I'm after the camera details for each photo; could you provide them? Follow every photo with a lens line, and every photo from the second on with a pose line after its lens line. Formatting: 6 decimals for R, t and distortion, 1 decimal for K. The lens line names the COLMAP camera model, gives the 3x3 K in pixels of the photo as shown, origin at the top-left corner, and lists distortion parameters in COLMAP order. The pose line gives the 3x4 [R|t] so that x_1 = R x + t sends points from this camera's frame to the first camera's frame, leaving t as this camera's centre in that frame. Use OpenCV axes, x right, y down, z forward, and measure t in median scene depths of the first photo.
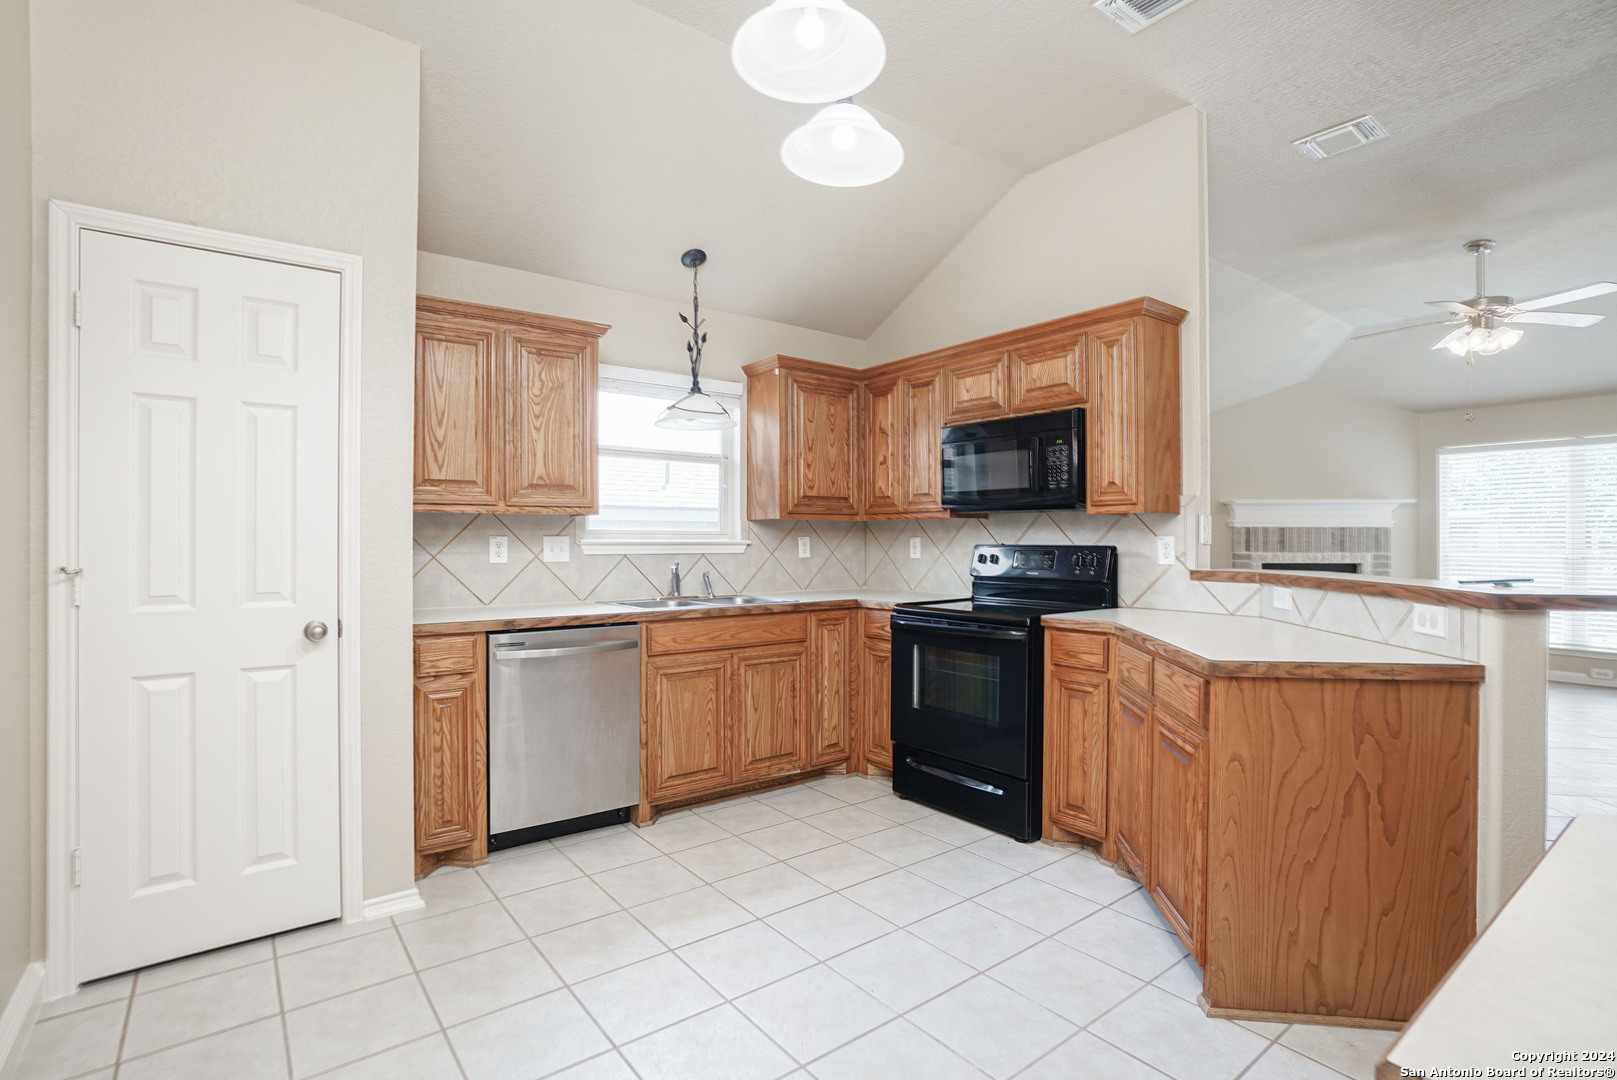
lens RADIAL K [[757.3, 0, 808.8], [0, 757.3, 534.8], [0, 0, 1]] dist [-0.033123, 0.000658]
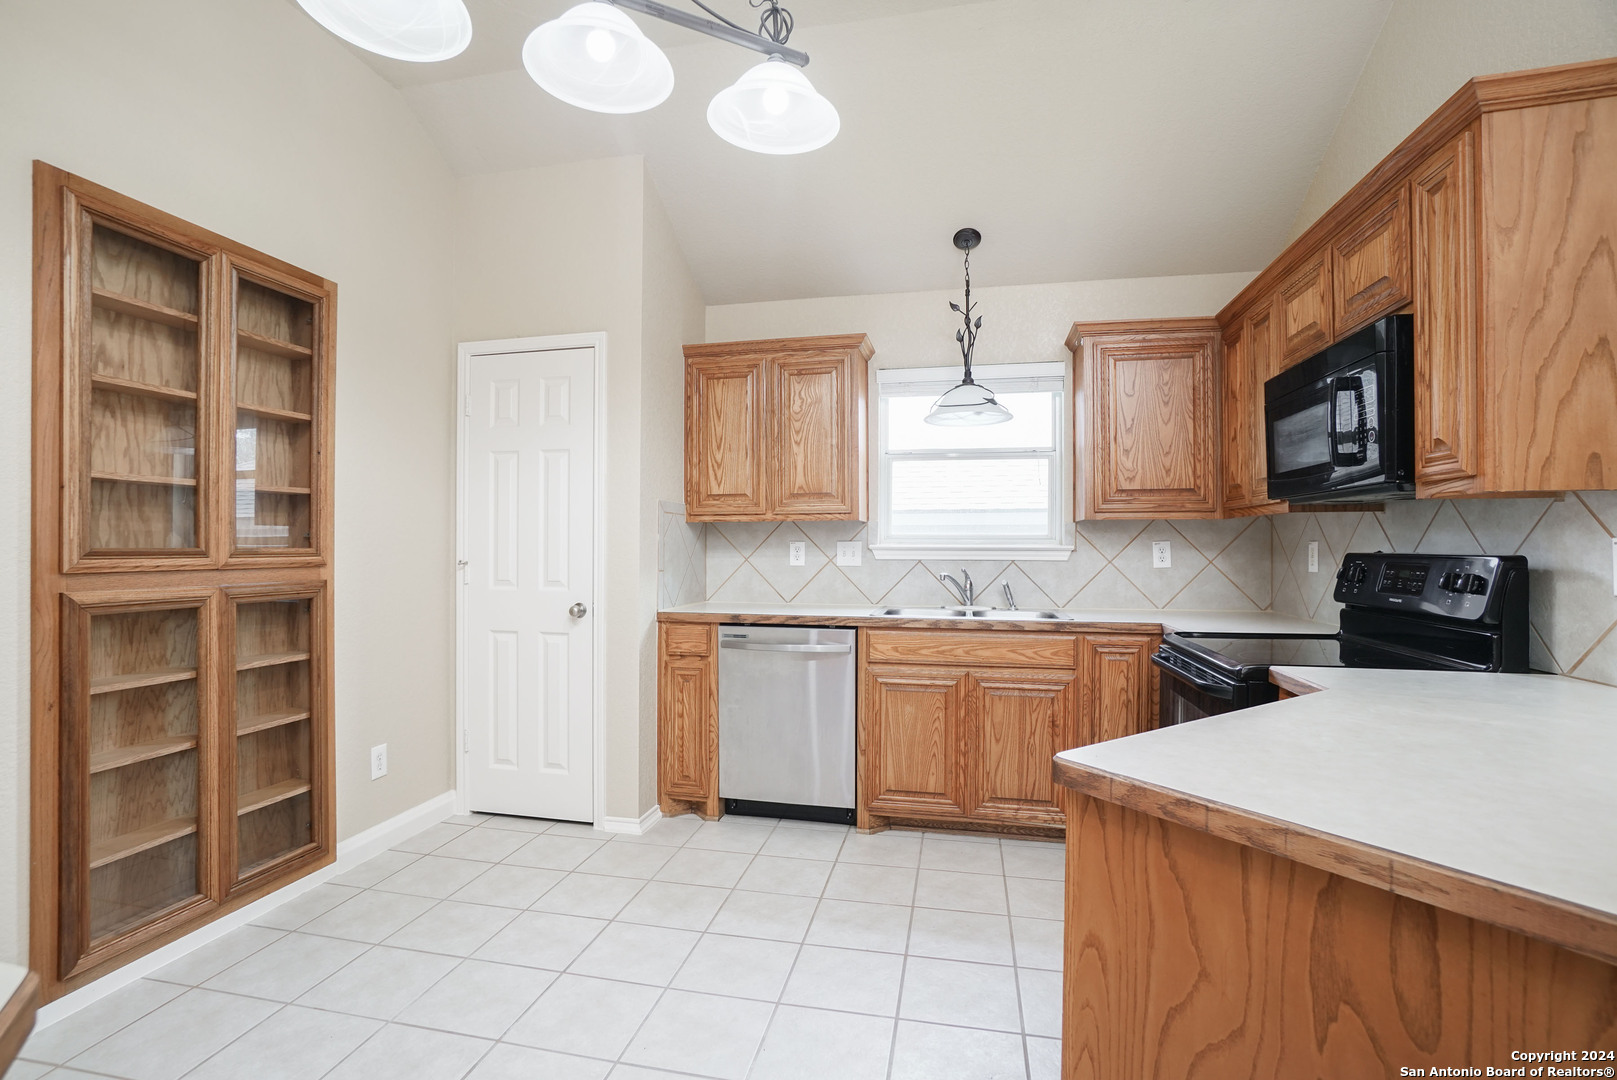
lens RADIAL K [[778.1, 0, 808.5], [0, 778.1, 540.0], [0, 0, 1]] dist [-0.054442, 0.026473]
pose [[0.648951, -0.004334, -0.760818, 0.497733], [0.003921, 0.999990, -0.002353, 0.002527], [0.760820, -0.001456, 0.648961, 0.275558]]
